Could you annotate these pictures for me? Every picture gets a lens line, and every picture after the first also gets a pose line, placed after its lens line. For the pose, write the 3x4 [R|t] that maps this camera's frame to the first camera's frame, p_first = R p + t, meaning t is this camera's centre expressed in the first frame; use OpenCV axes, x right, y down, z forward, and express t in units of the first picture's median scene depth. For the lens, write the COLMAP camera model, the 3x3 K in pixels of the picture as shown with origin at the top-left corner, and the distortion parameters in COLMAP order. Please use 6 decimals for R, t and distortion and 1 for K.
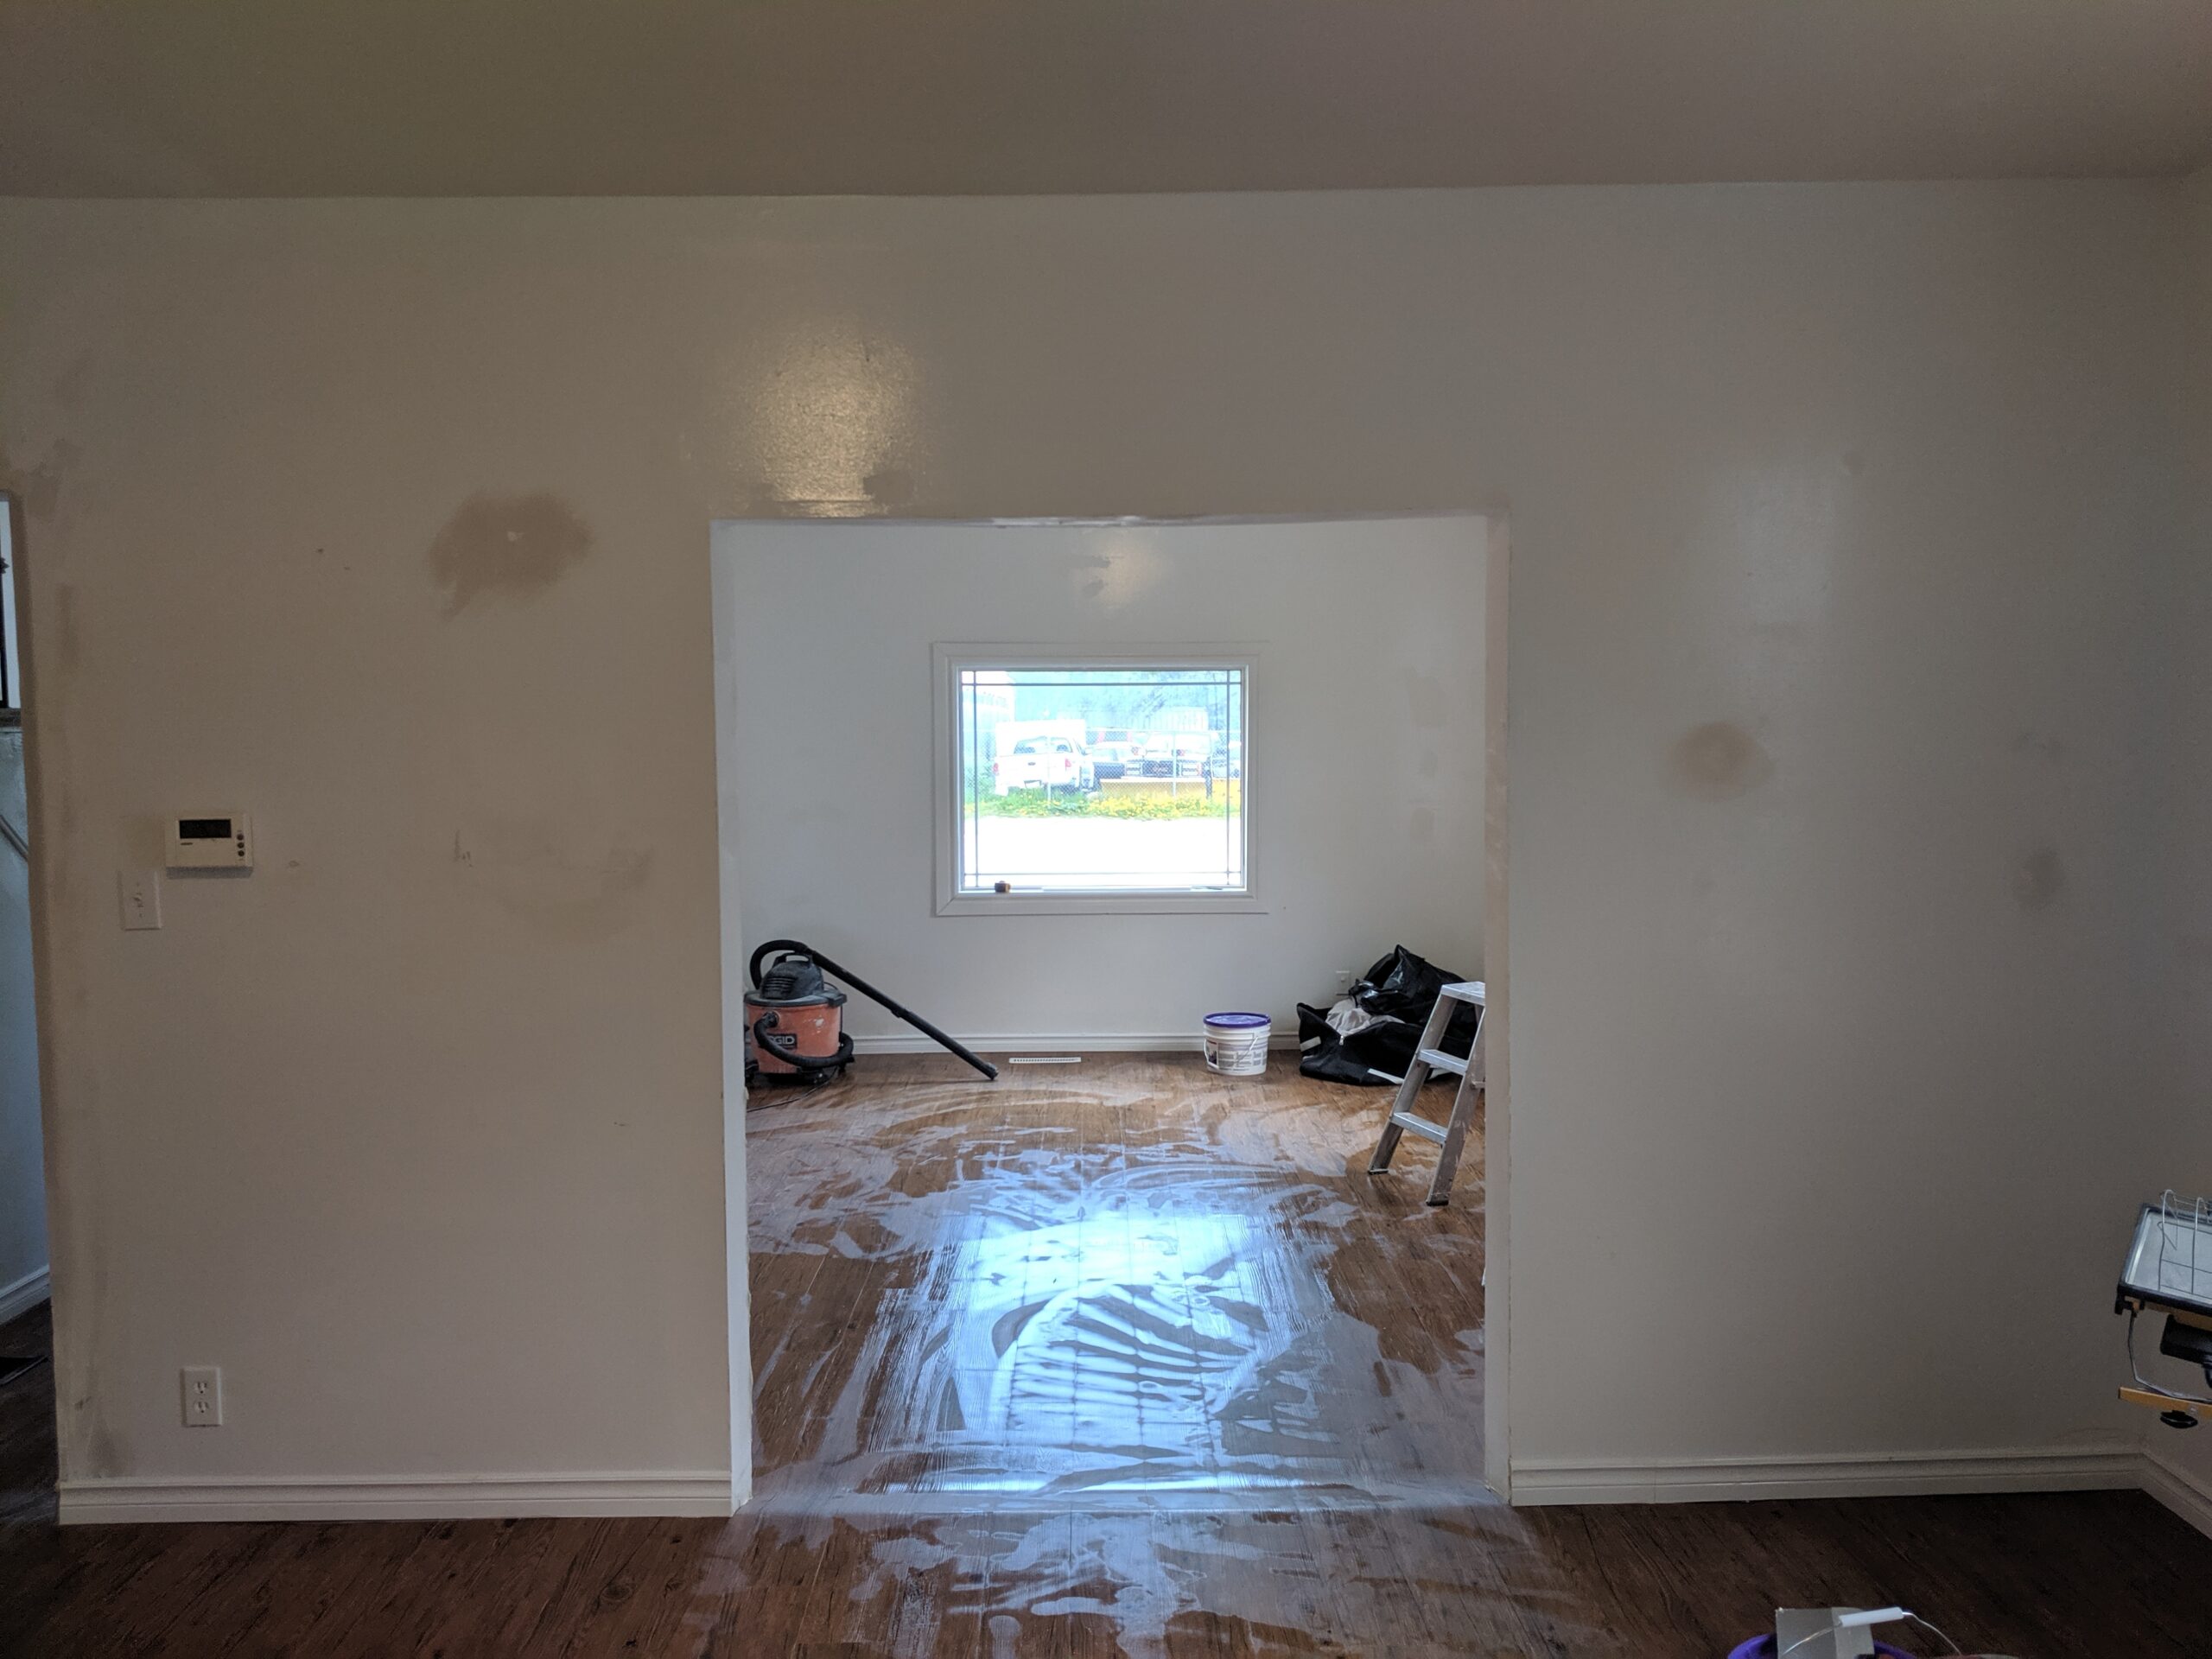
lens RADIAL K [[1750.3, 0, 1107.5], [0, 1750.3, 846.0], [0, 0, 1]] dist [0.050145, -0.075365]
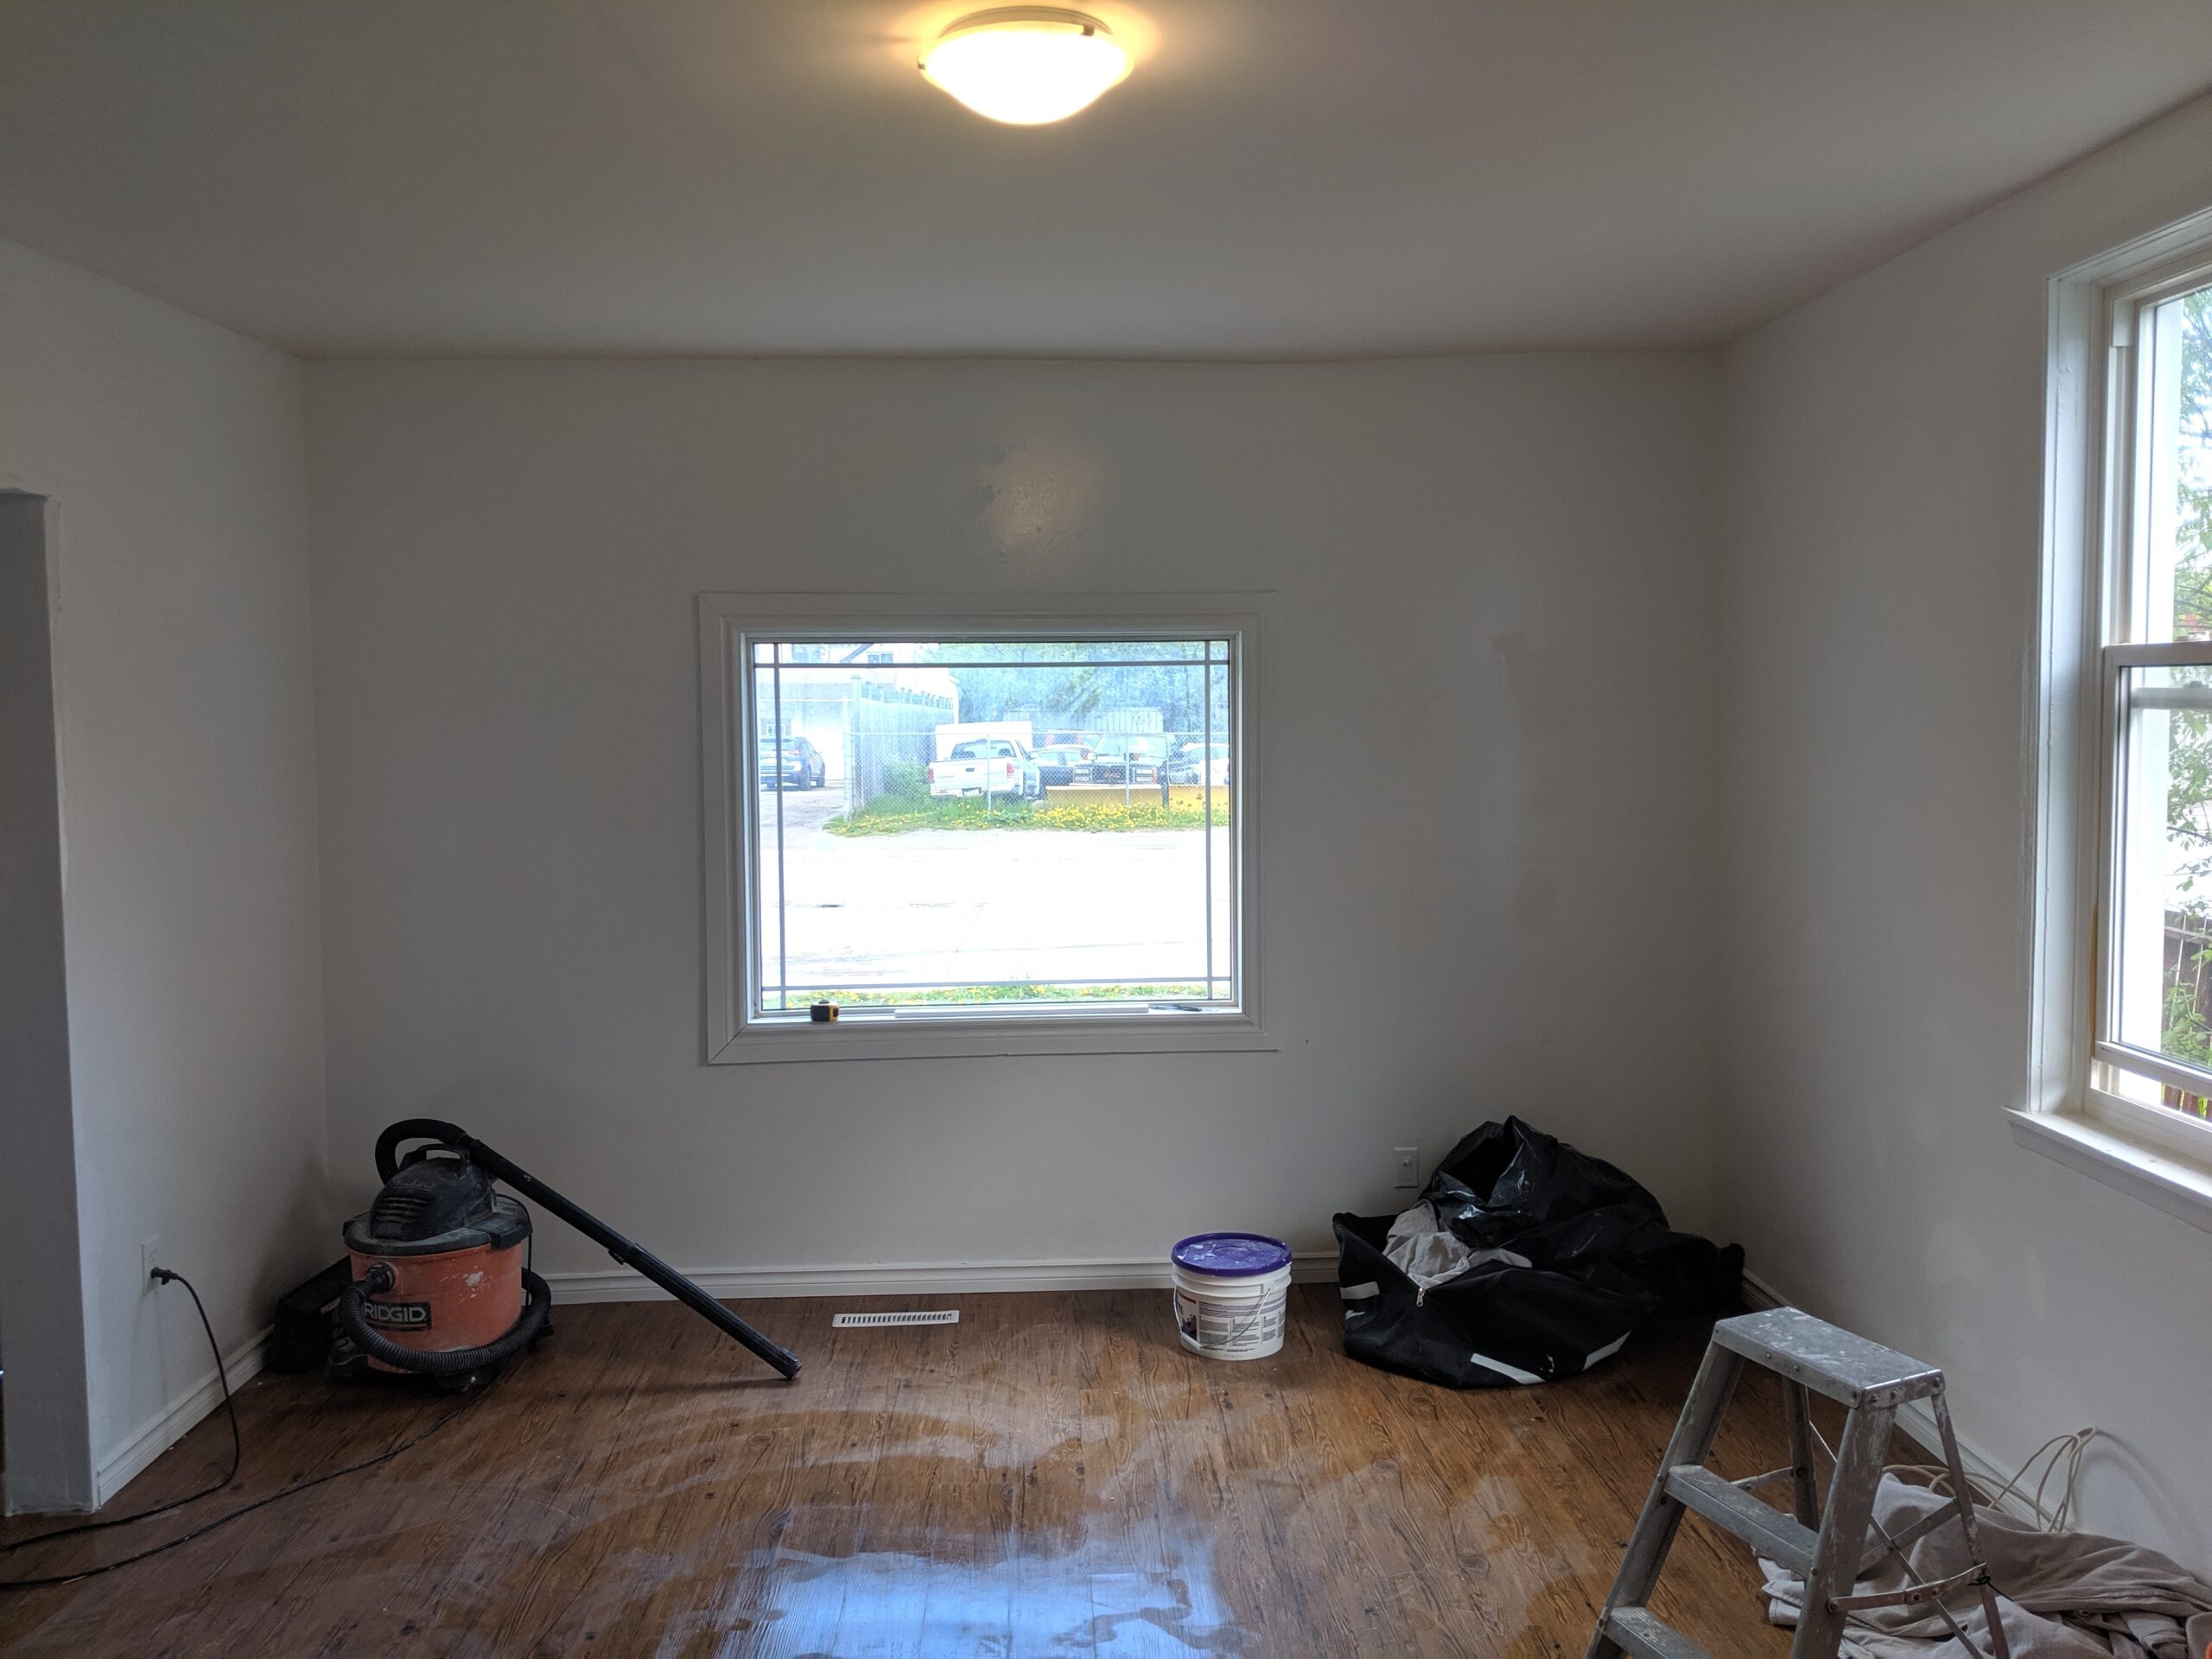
lens RADIAL K [[1748.5, 0, 1106.0], [0, 1748.5, 829.5], [0, 0, 1]] dist [-0.003367, -0.006591]
pose [[0.999663, -0.007285, 0.024906, 0.019767], [0.007524, 0.999926, -0.009526, -0.031561], [-0.024835, 0.009710, 0.999644, 0.420936]]
